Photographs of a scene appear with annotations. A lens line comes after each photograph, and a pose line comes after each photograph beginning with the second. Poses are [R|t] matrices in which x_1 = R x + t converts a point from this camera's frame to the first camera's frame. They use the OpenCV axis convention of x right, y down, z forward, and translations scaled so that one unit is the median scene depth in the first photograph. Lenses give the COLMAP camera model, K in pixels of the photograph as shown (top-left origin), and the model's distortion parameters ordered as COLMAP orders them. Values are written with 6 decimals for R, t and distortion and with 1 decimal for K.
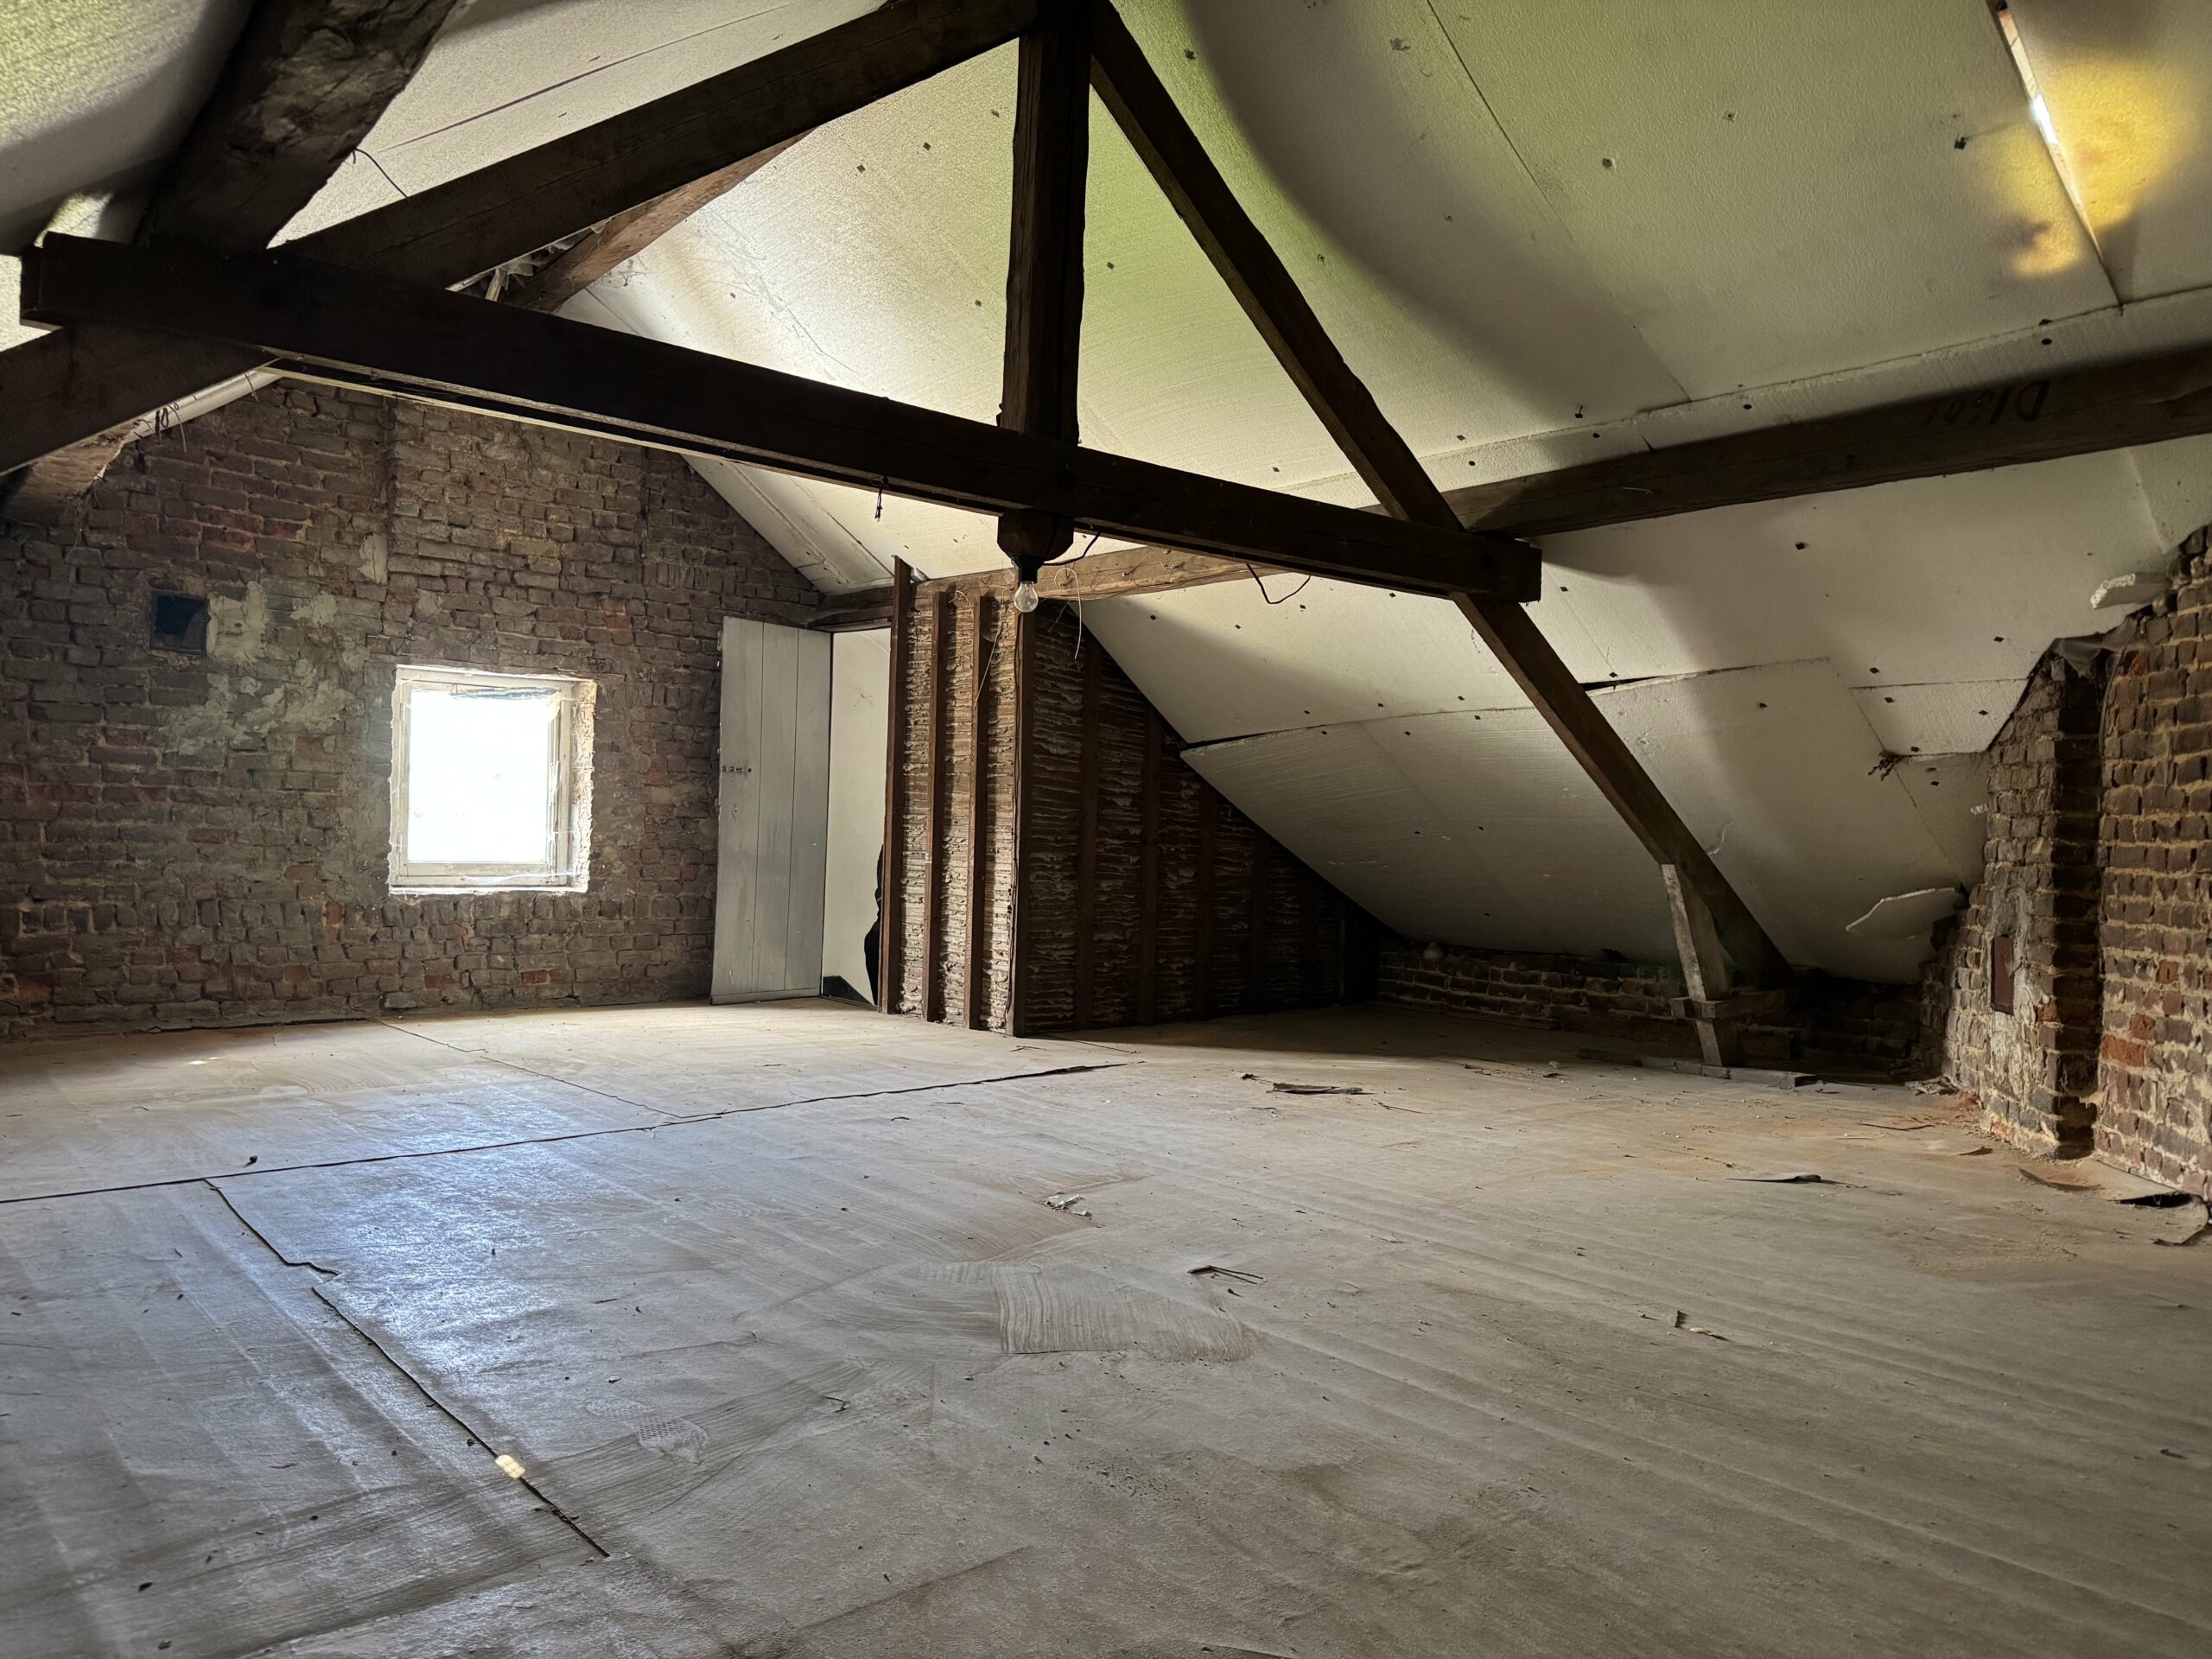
lens RADIAL K [[1516.7, 0, 1106.0], [0, 1516.7, 829.5], [0, 0, 1]] dist [0.055093, -0.059896]
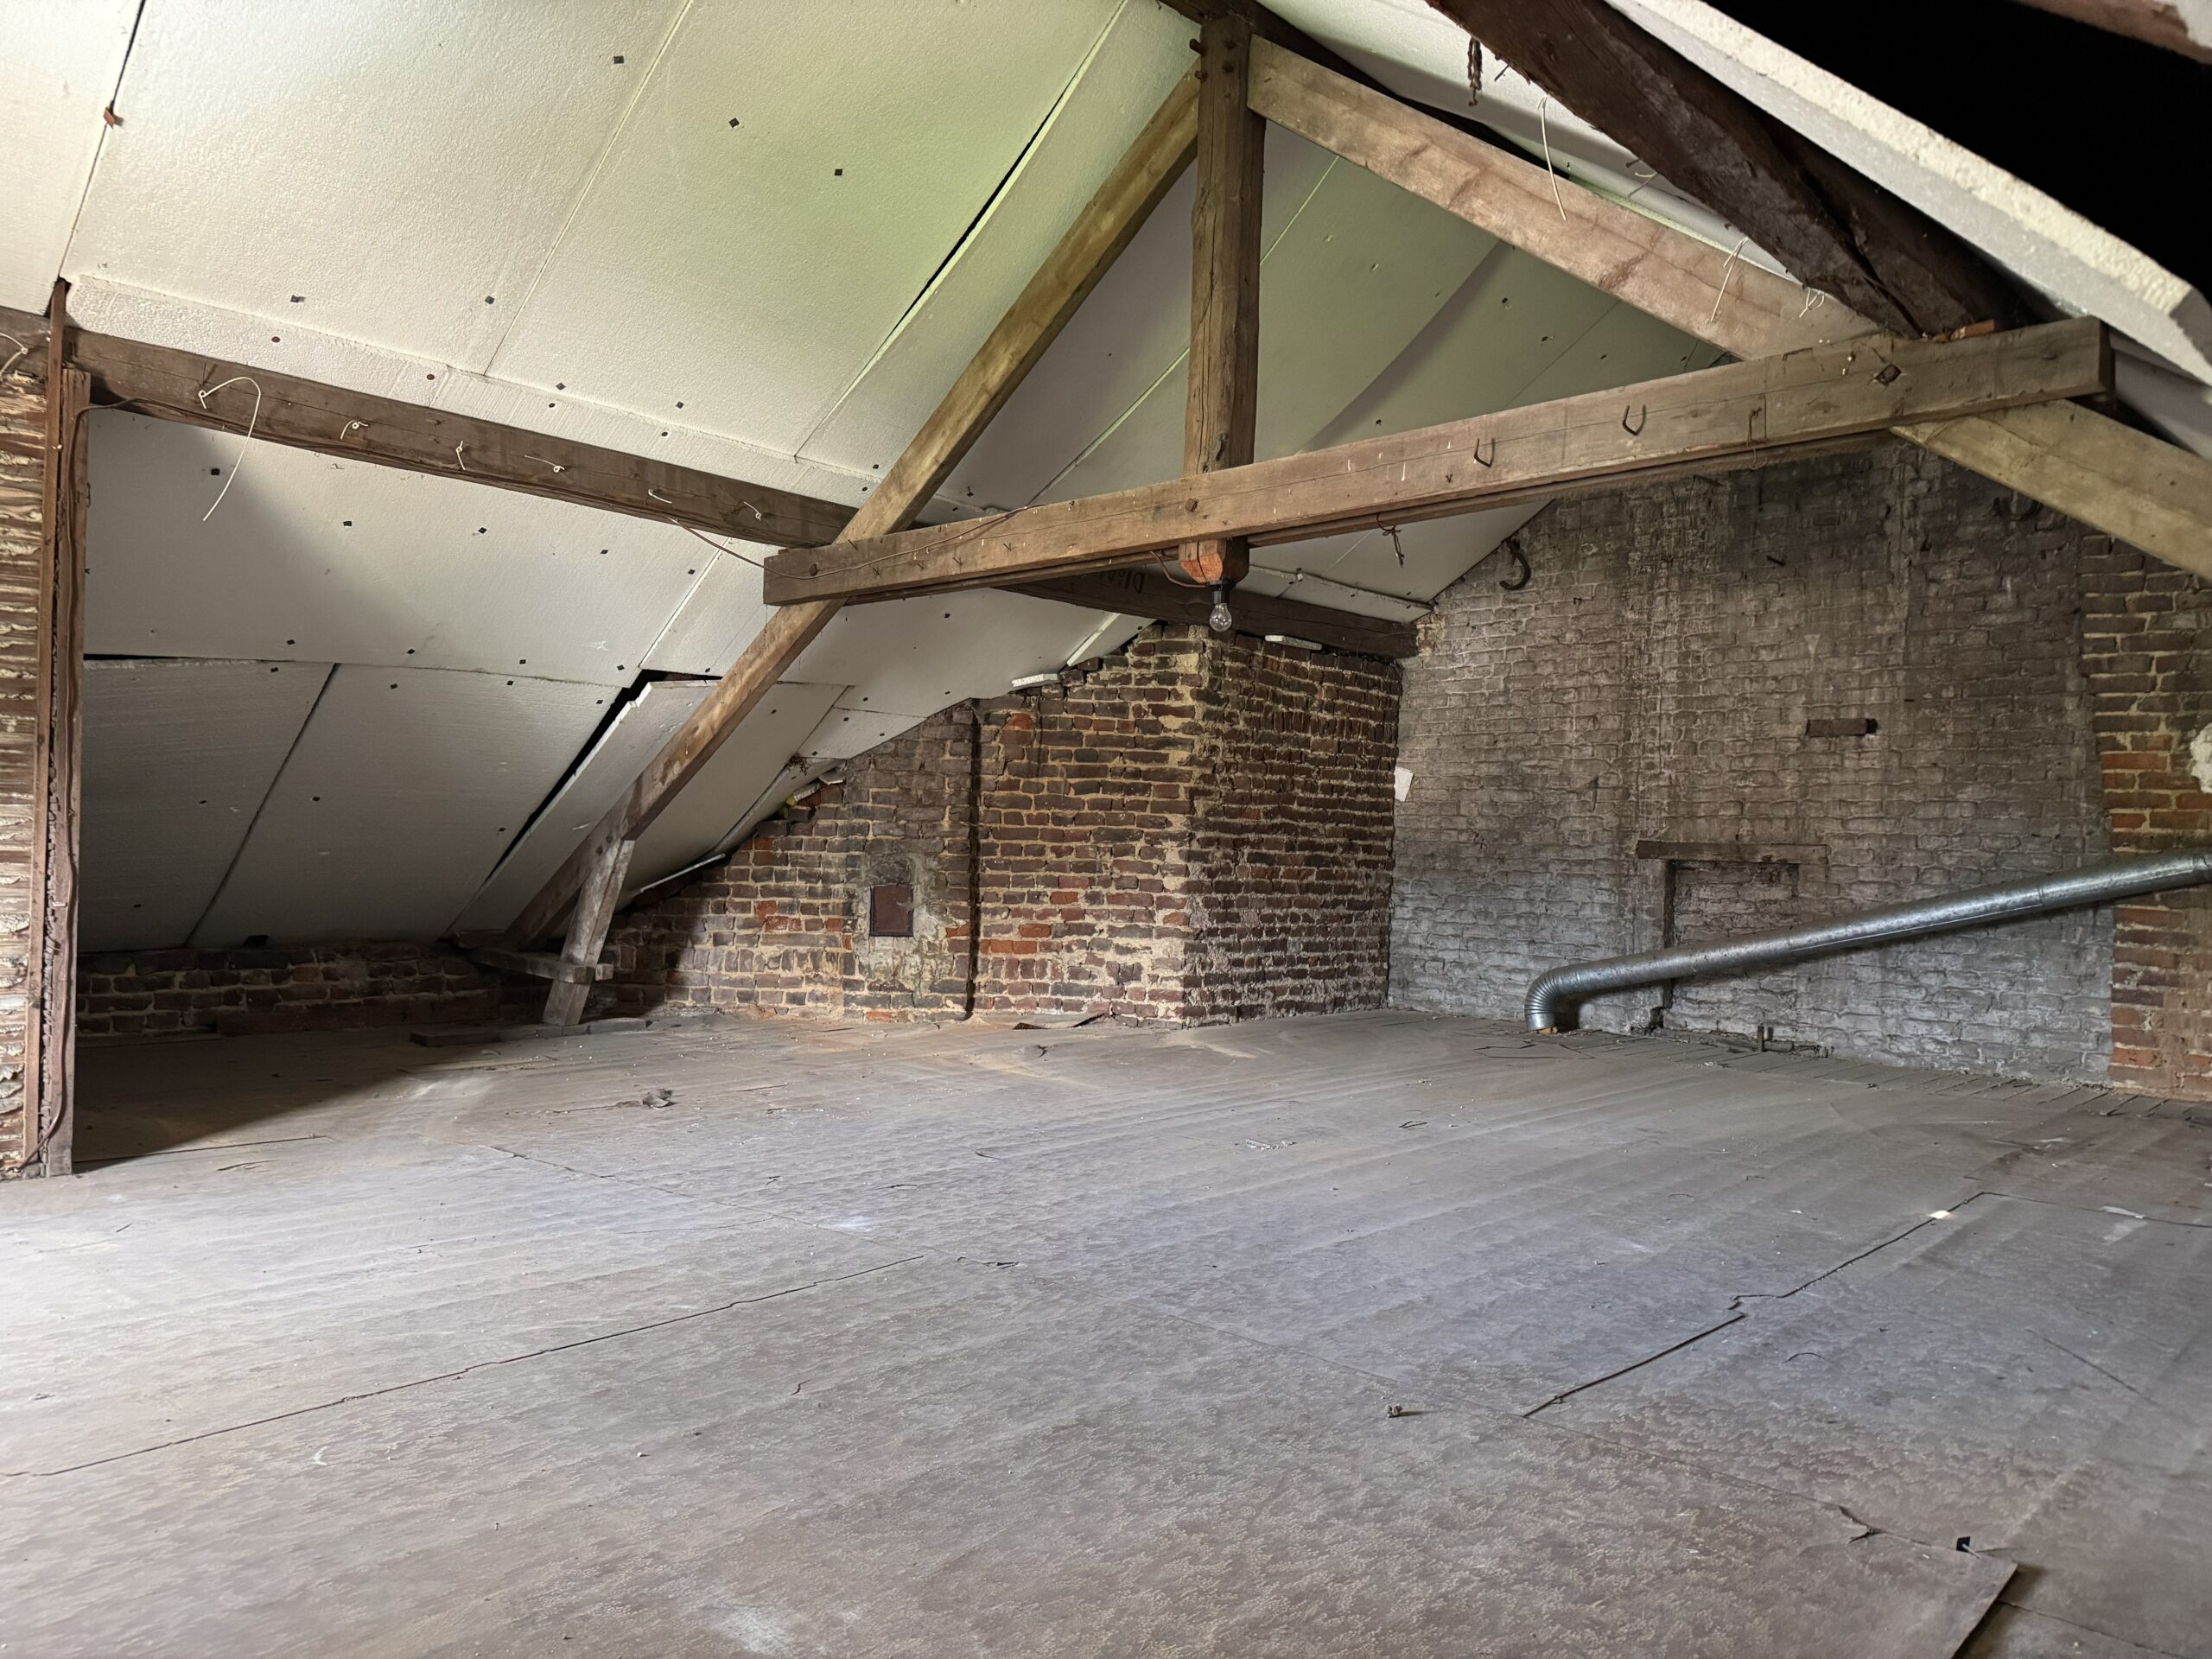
lens RADIAL K [[1516.7, 0, 1106.0], [0, 1516.7, 829.5], [0, 0, 1]] dist [0.055093, -0.059896]
pose [[-0.097171, -0.011597, 0.995200, -0.605063], [-0.026151, 0.999617, 0.009095, -0.002849], [-0.994924, -0.025141, -0.097437, 0.622437]]
